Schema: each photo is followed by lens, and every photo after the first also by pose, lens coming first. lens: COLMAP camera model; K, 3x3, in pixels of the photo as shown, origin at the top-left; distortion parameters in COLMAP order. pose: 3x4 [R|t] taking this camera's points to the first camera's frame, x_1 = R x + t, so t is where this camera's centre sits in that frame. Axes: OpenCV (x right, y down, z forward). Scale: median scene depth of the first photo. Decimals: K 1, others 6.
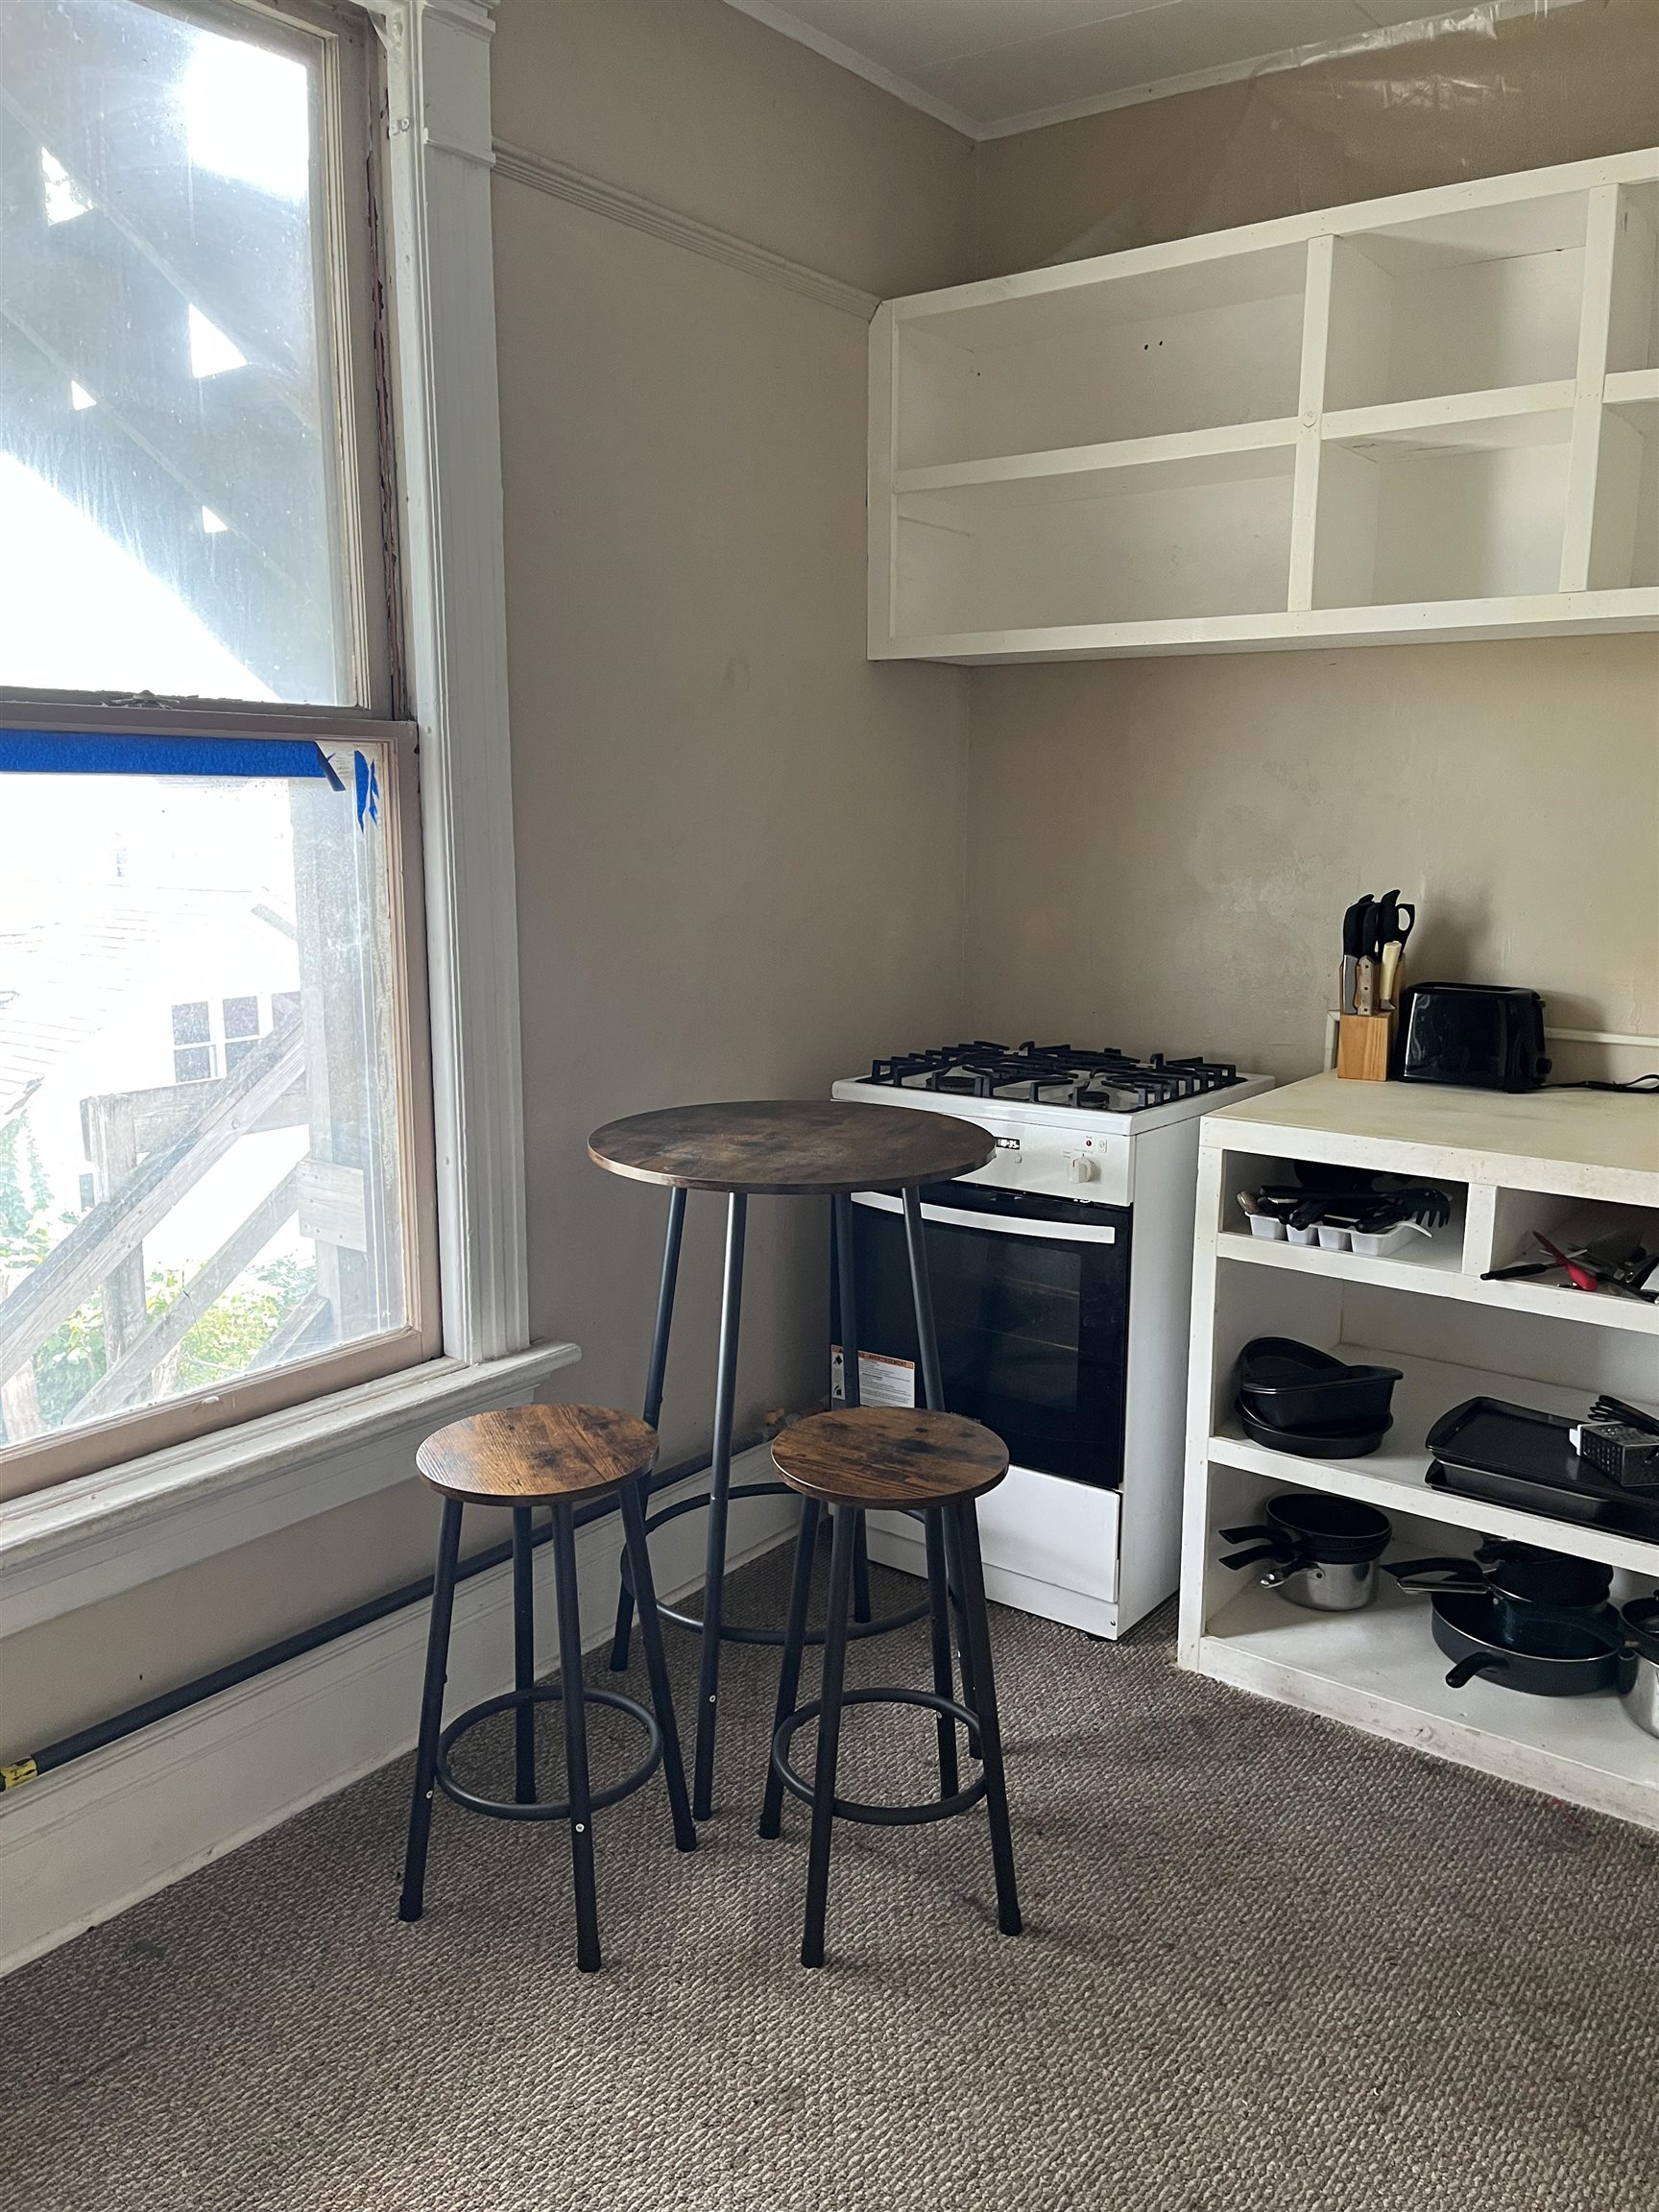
lens RADIAL K [[1663.7, 0, 817.7], [0, 1663.7, 1103.6], [0, 0, 1]] dist [0.033695, -0.043280]
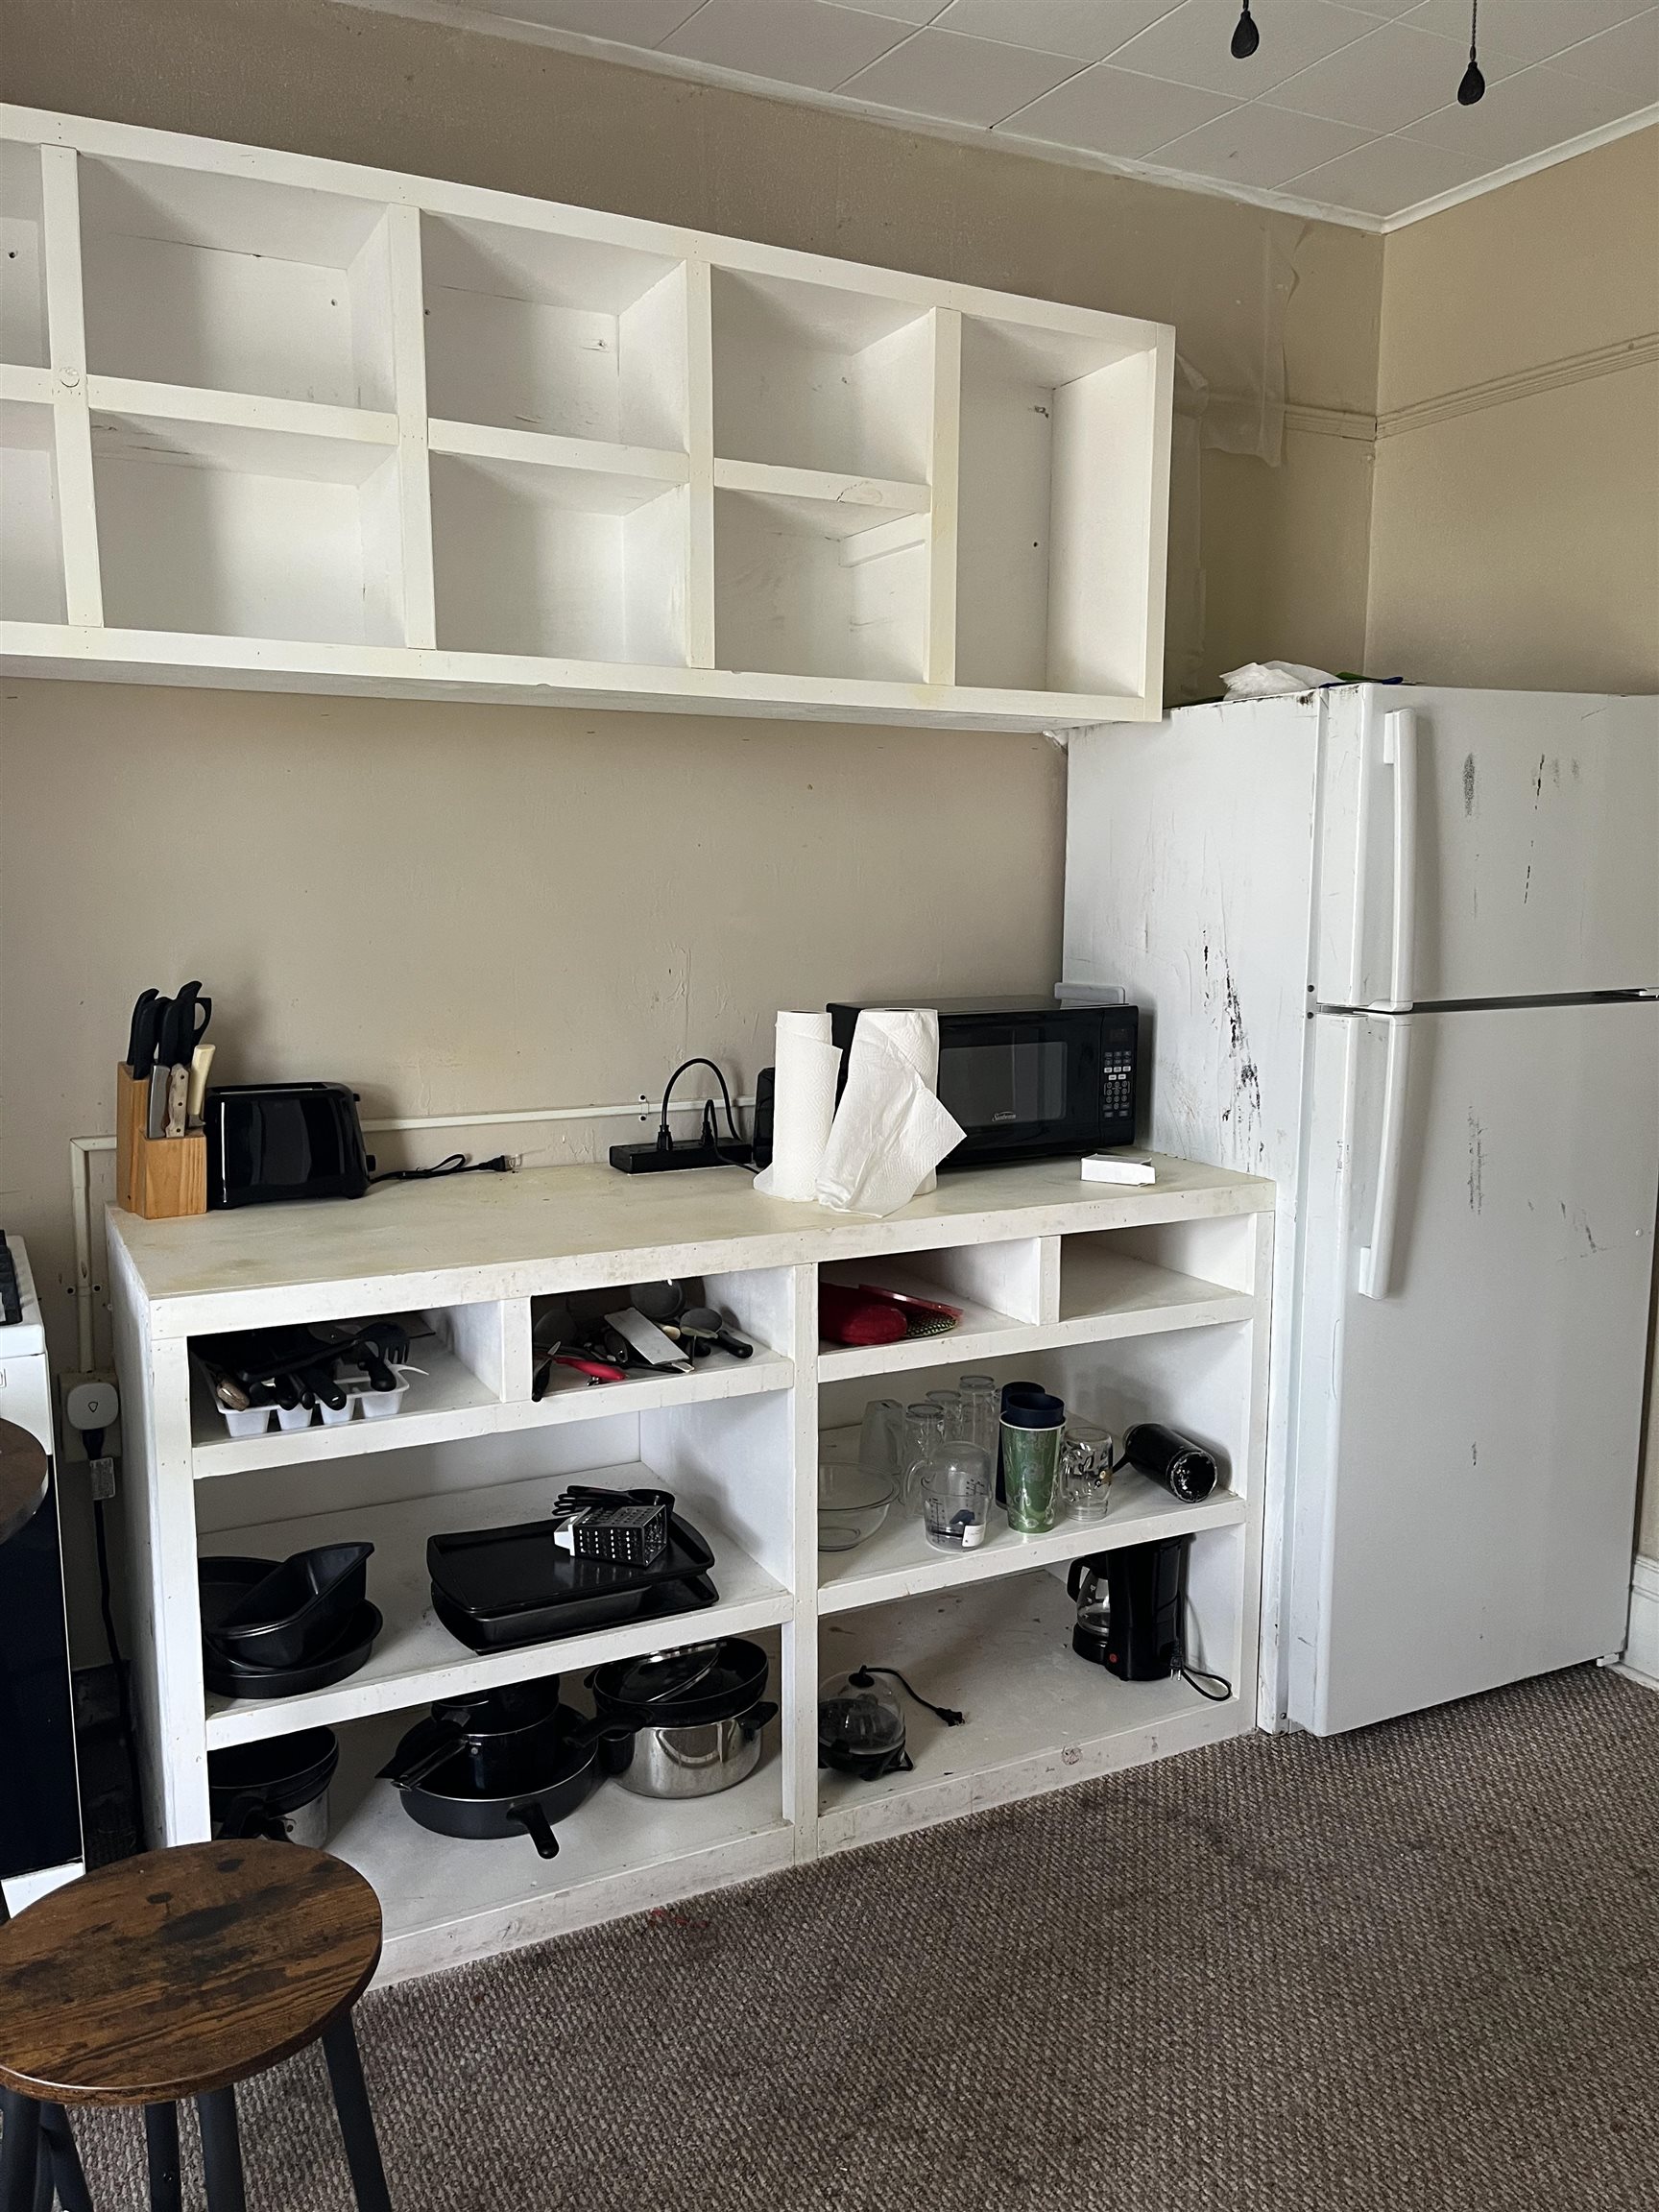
lens RADIAL K [[1663.7, 0, 825.5], [0, 1663.7, 1109.8], [0, 0, 1]] dist [0.033695, -0.043280]
pose [[0.428353, -0.125366, 0.894873, -0.290493], [0.161179, 0.985048, 0.060847, -0.071977], [-0.889121, 0.118171, 0.442154, 0.403316]]
